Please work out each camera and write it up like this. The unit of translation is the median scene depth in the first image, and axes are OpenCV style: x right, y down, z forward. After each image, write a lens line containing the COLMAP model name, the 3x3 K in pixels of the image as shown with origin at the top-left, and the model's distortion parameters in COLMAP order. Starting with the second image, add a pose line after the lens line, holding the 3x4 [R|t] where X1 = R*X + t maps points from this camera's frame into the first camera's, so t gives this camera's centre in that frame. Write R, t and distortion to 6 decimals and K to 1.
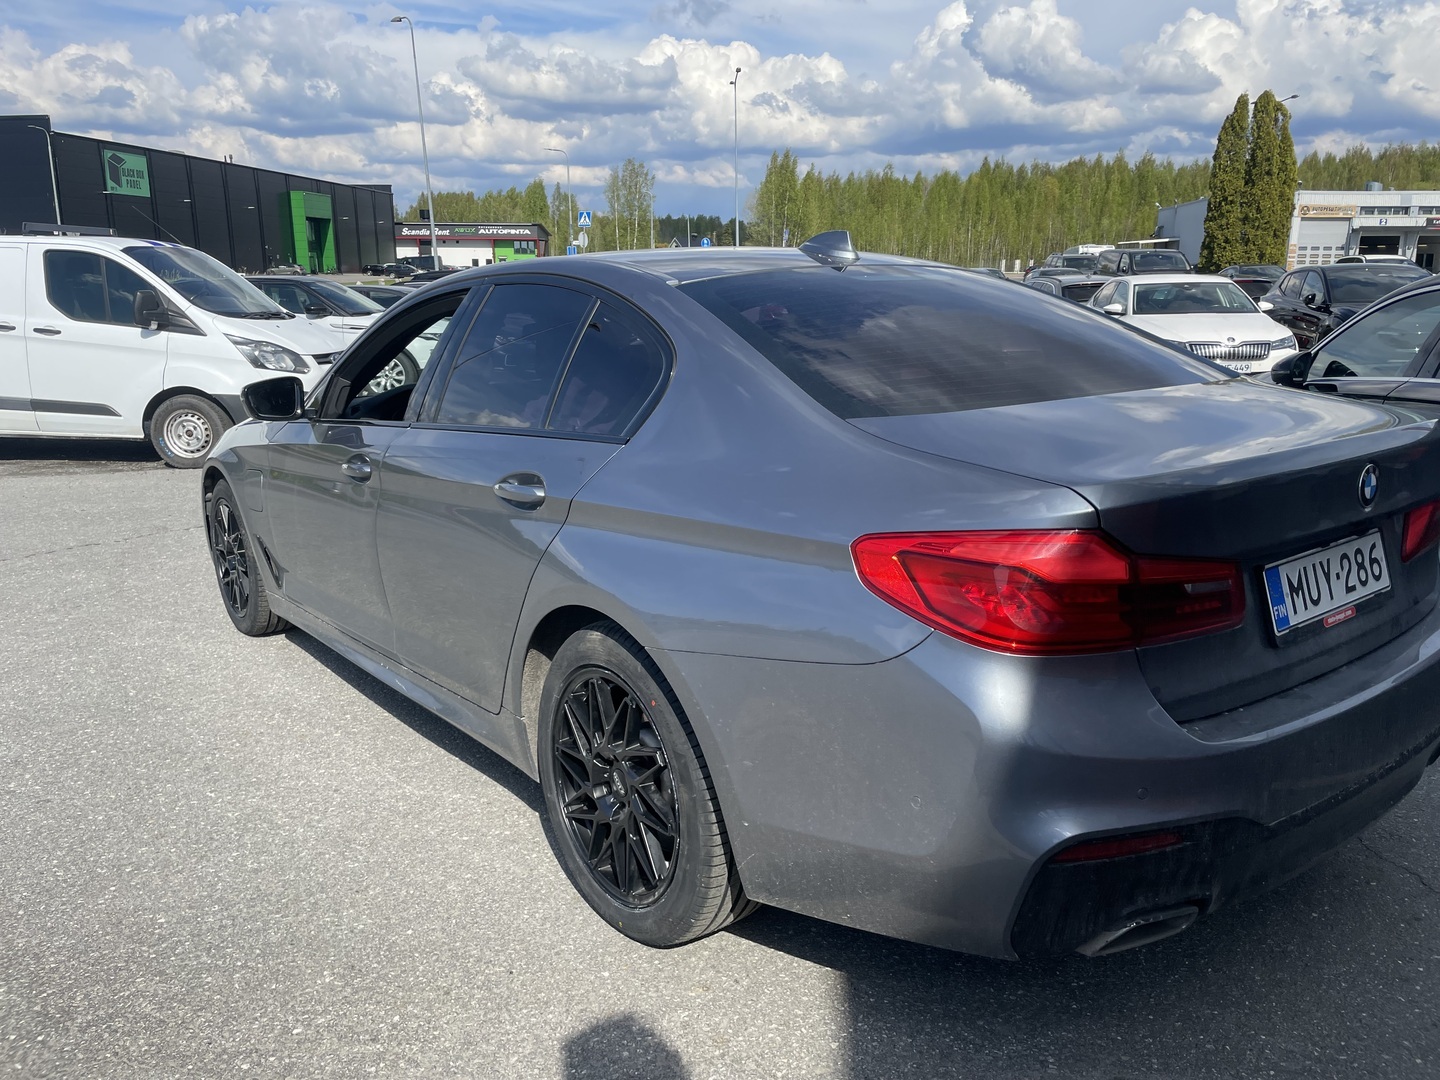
lens RADIAL K [[1104.6, 0, 729.1], [0, 1104.6, 521.5], [0, 0, 1]] dist [0.083836, -0.126403]
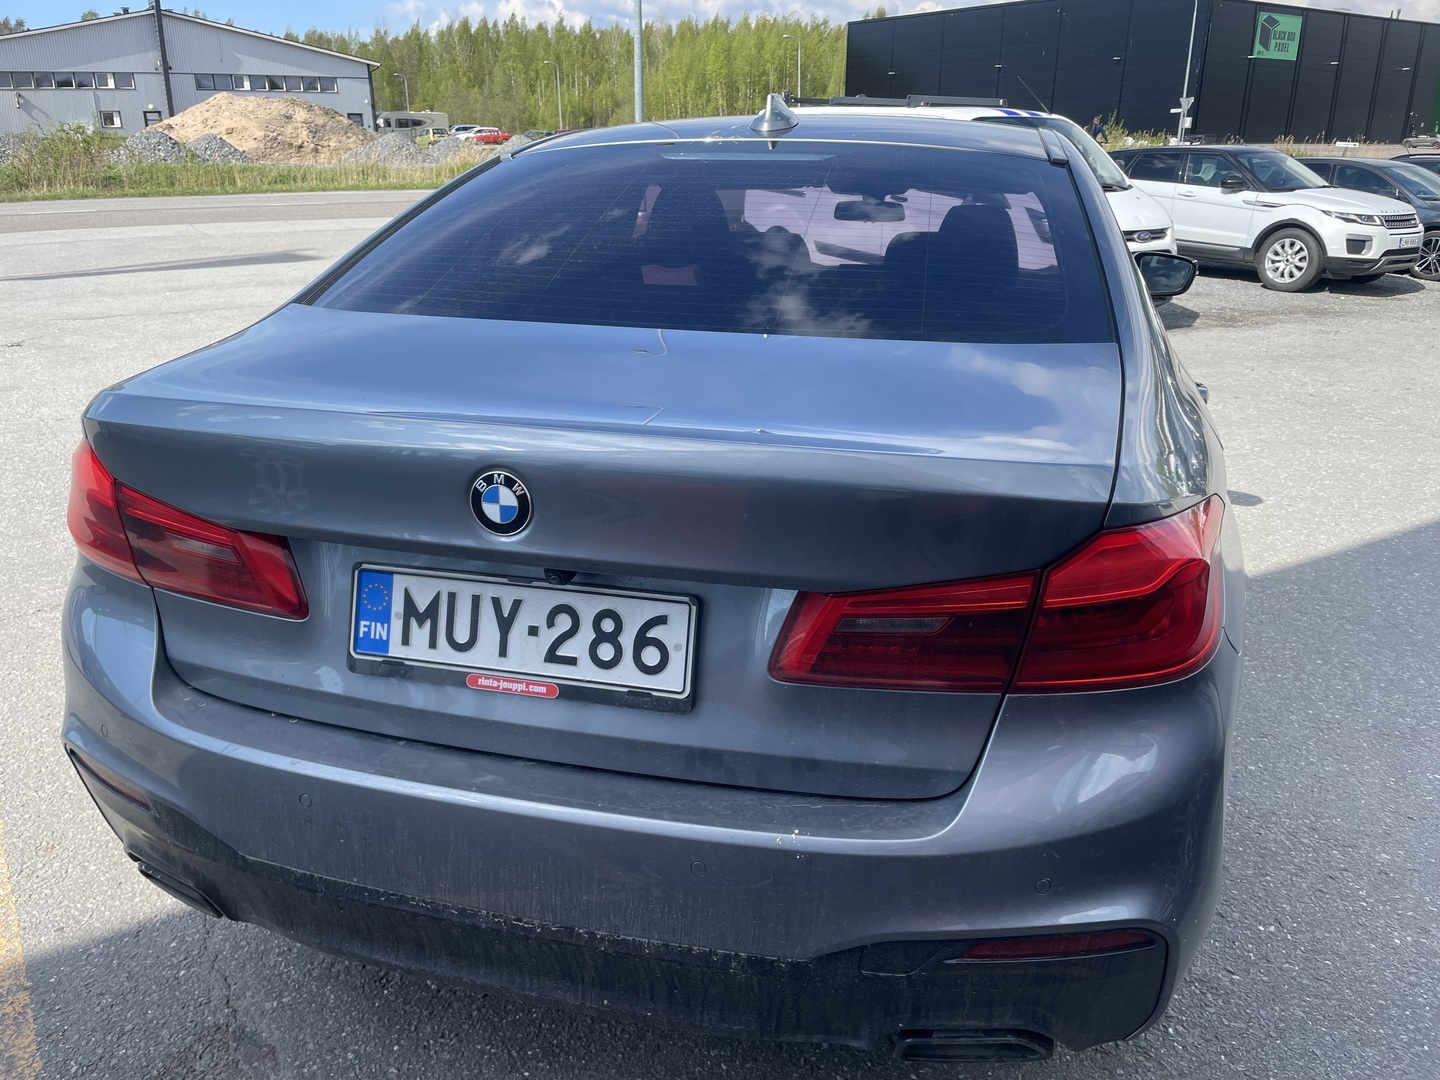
lens RADIAL K [[1104.6, 0, 729.1], [0, 1104.6, 521.5], [0, 0, 1]] dist [0.083836, -0.126403]
pose [[0.592802, 0.265679, -0.760263, 0.247800], [-0.180589, 0.963830, 0.196006, -0.037635], [0.784839, 0.021102, 0.619340, 0.151424]]
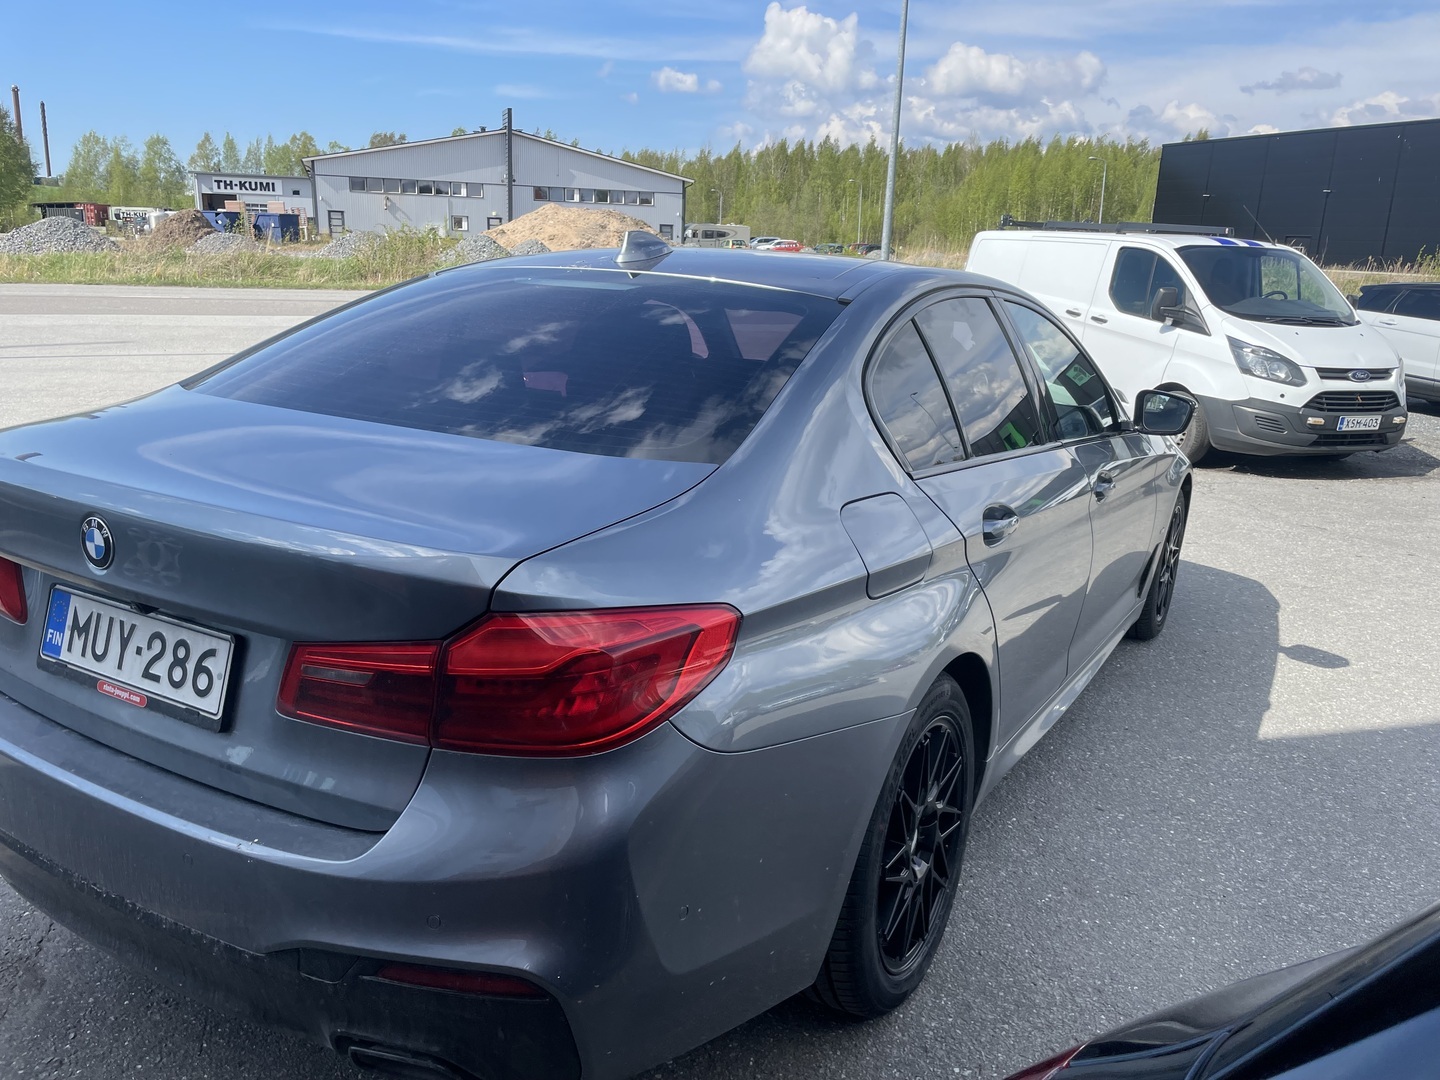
lens RADIAL K [[1104.6, 0, 729.1], [0, 1104.6, 521.5], [0, 0, 1]] dist [0.083836, -0.126403]
pose [[0.364200, 0.238268, -0.900326, 0.321391], [-0.237171, 0.958576, 0.157743, -0.062869], [0.900616, 0.156081, 0.405623, 0.233531]]
